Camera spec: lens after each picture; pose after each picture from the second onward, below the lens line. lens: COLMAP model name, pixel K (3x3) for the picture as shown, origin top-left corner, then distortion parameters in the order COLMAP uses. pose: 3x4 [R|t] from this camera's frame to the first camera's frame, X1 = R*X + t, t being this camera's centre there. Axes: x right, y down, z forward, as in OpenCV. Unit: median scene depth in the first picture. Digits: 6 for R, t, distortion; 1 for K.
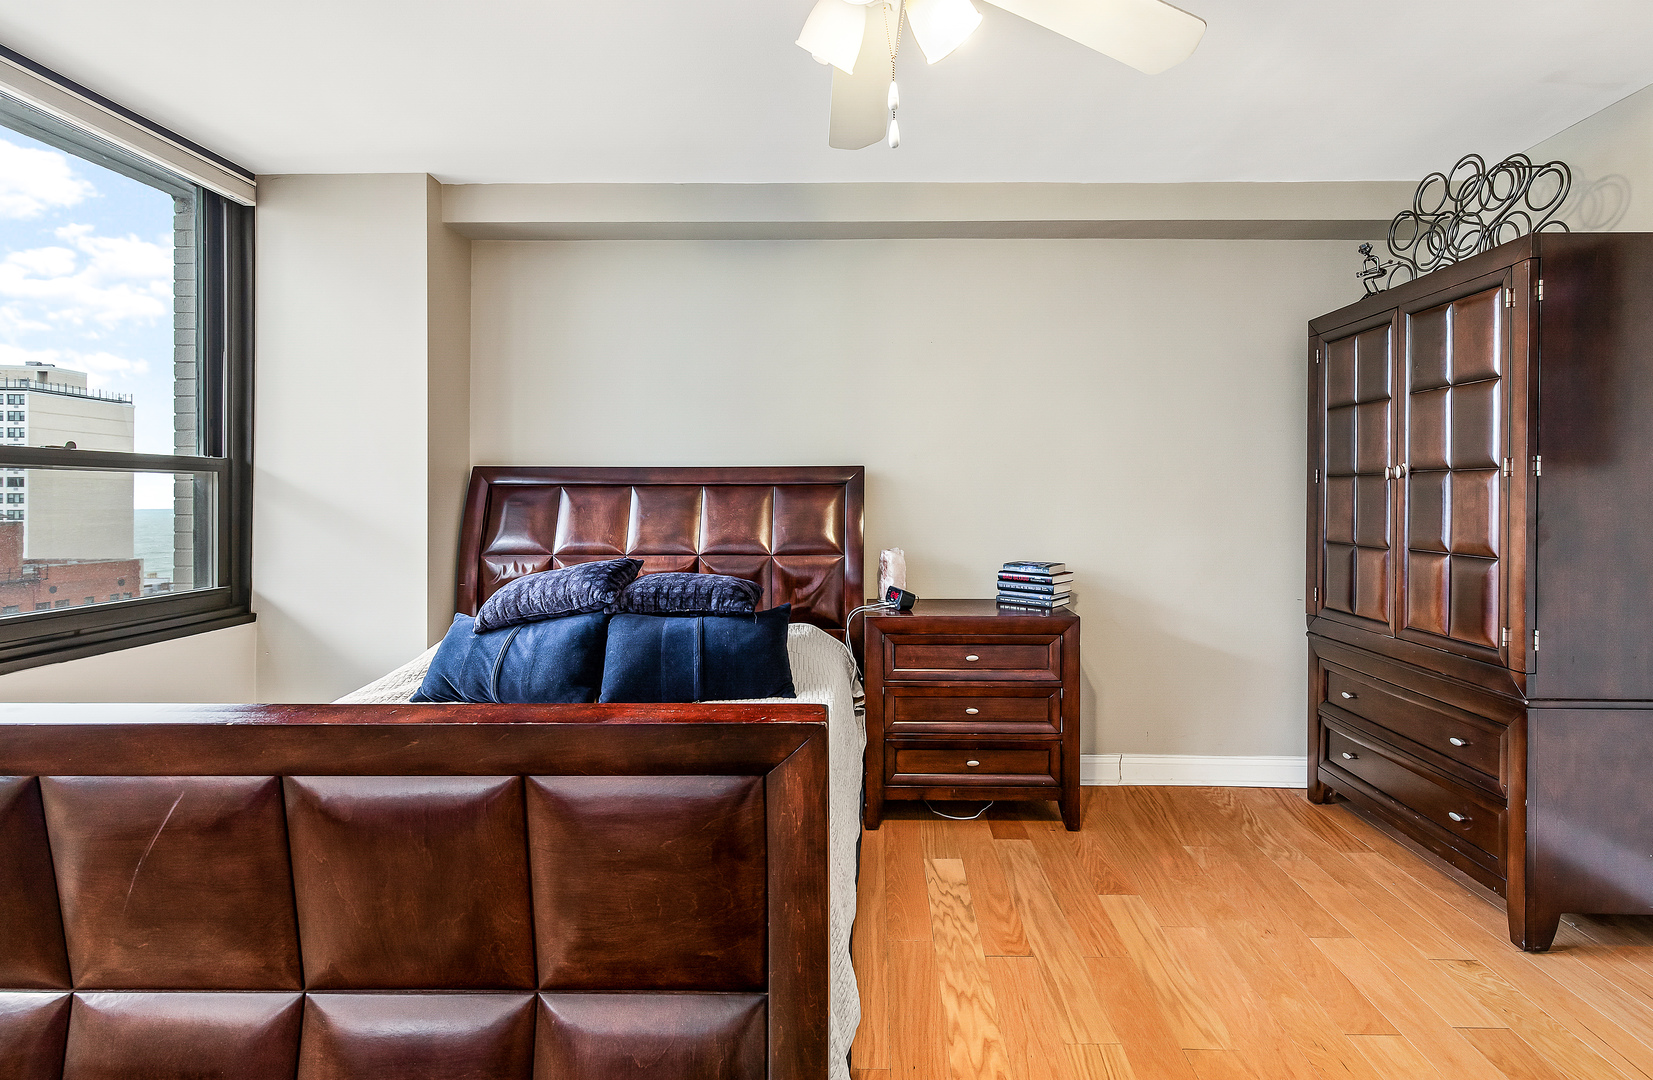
lens RADIAL K [[800.4, 0, 732.8], [0, 800.4, 500.3], [0, 0, 1]] dist [0.020059, 0.000440]
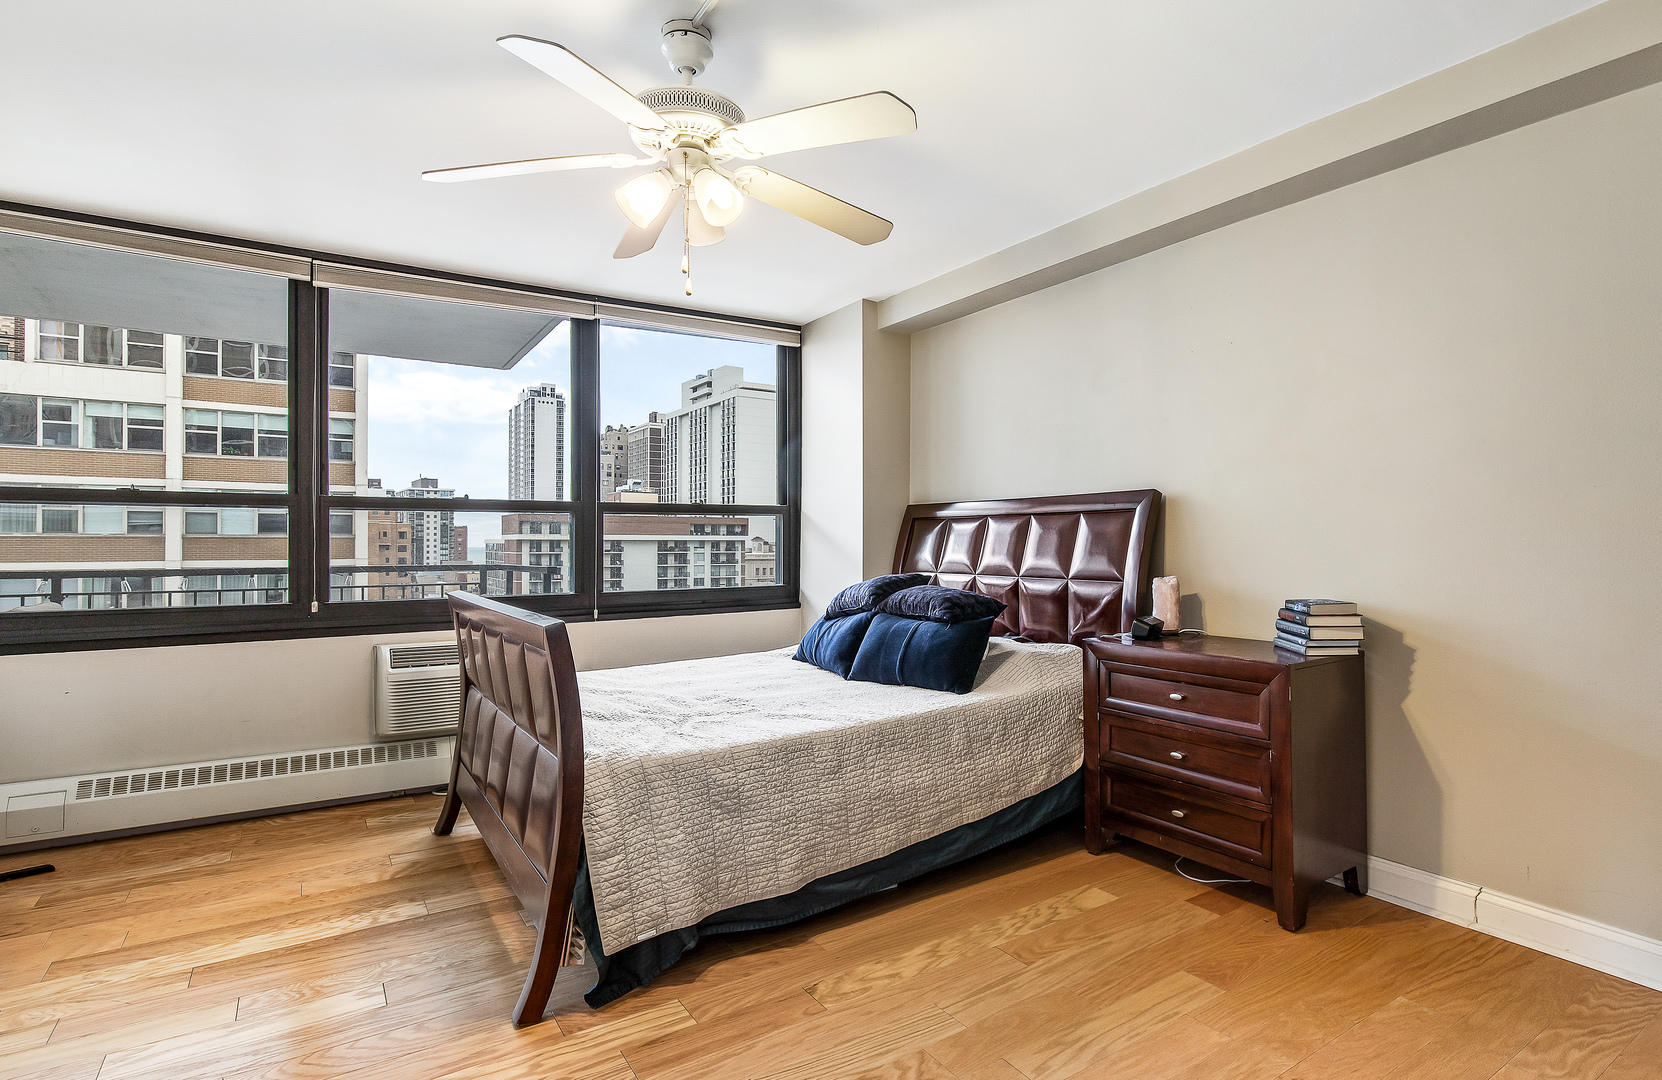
lens RADIAL K [[857.1, 0, 899.2], [0, 857.1, 548.4], [0, 0, 1]] dist [0.026938, 0.000001]
pose [[0.573476, 0.005264, -0.819205, 0.911069], [0.003632, 0.999953, 0.008968, 0.019275], [0.819214, -0.008118, 0.573430, 0.187580]]
